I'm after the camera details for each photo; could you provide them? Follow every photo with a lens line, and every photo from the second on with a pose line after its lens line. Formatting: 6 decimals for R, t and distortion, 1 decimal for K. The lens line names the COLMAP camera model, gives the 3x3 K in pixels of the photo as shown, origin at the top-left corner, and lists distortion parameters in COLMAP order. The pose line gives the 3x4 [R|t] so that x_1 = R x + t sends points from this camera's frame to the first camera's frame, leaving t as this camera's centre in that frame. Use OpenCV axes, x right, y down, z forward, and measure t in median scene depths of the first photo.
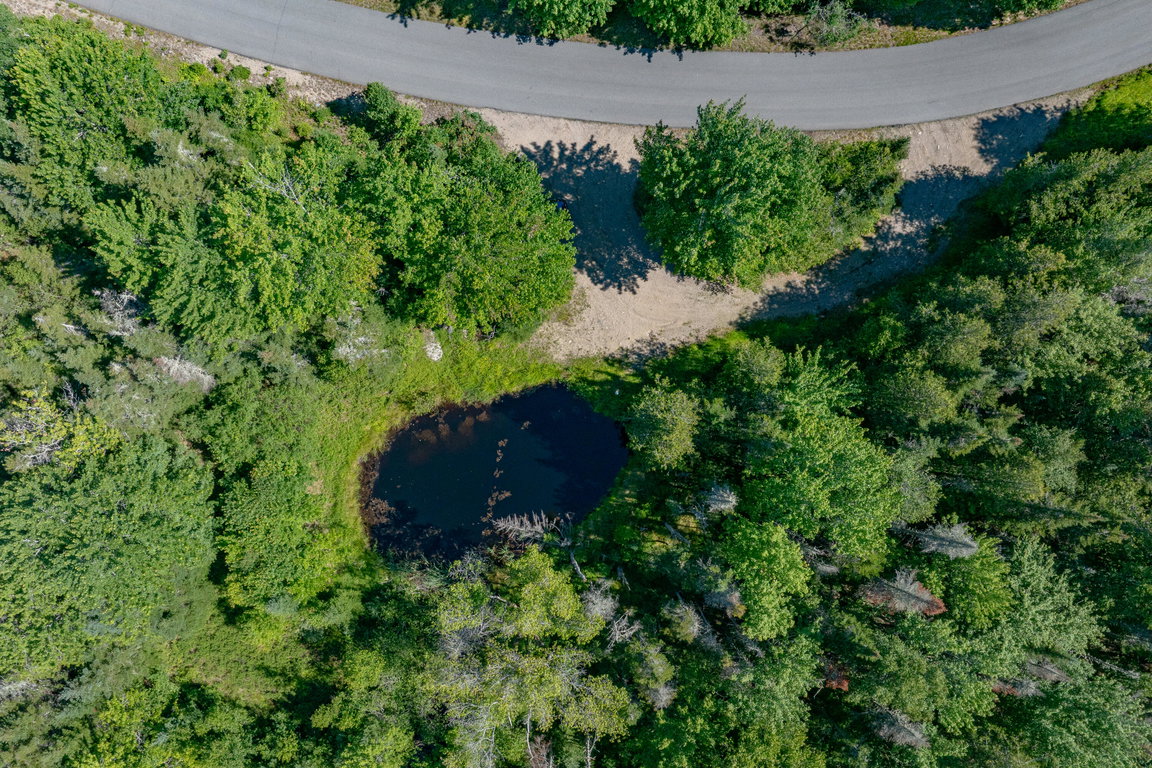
lens RADIAL K [[804.9, 0, 578.7], [0, 804.9, 386.7], [0, 0, 1]] dist [-0.008965, 0.000027]
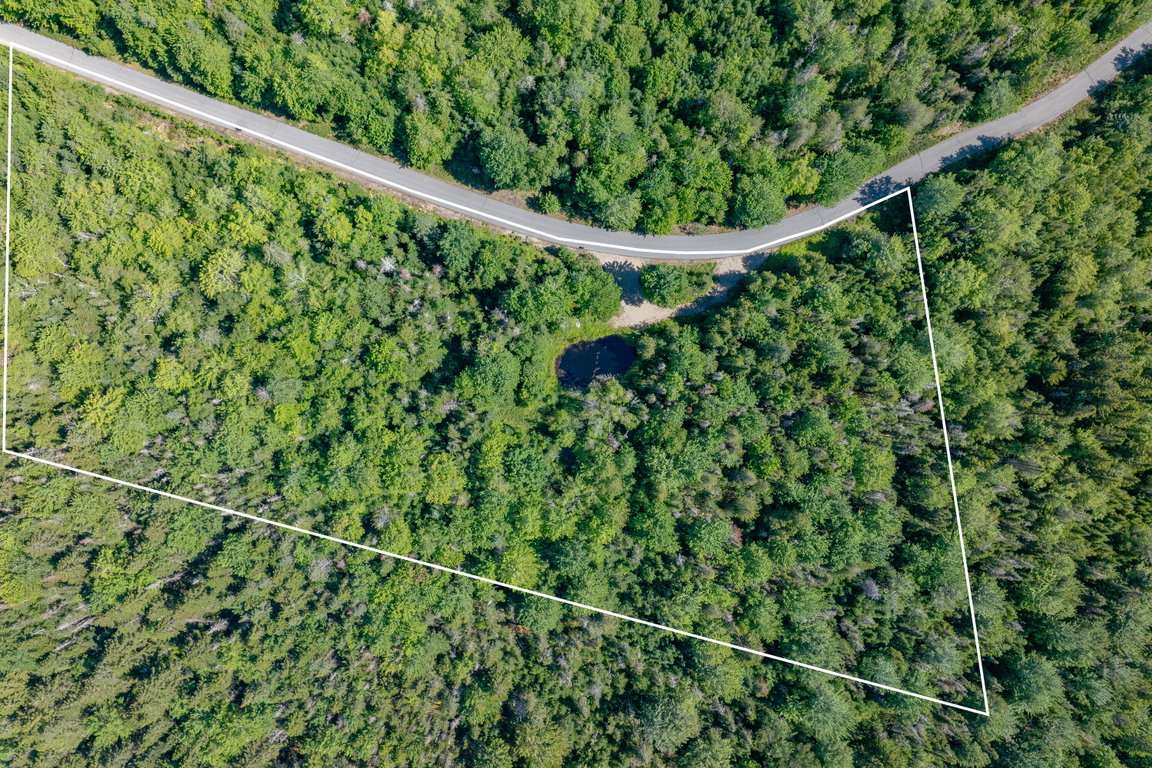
lens RADIAL K [[804.9, 0, 575.5], [0, 804.9, 380.4], [0, 0, 1]] dist [-0.008965, 0.000027]
pose [[0.999820, 0.007655, 0.017359, -0.288079], [-0.008695, 0.998121, 0.060648, -0.019951], [-0.016862, -0.060788, 0.998008, -2.716572]]
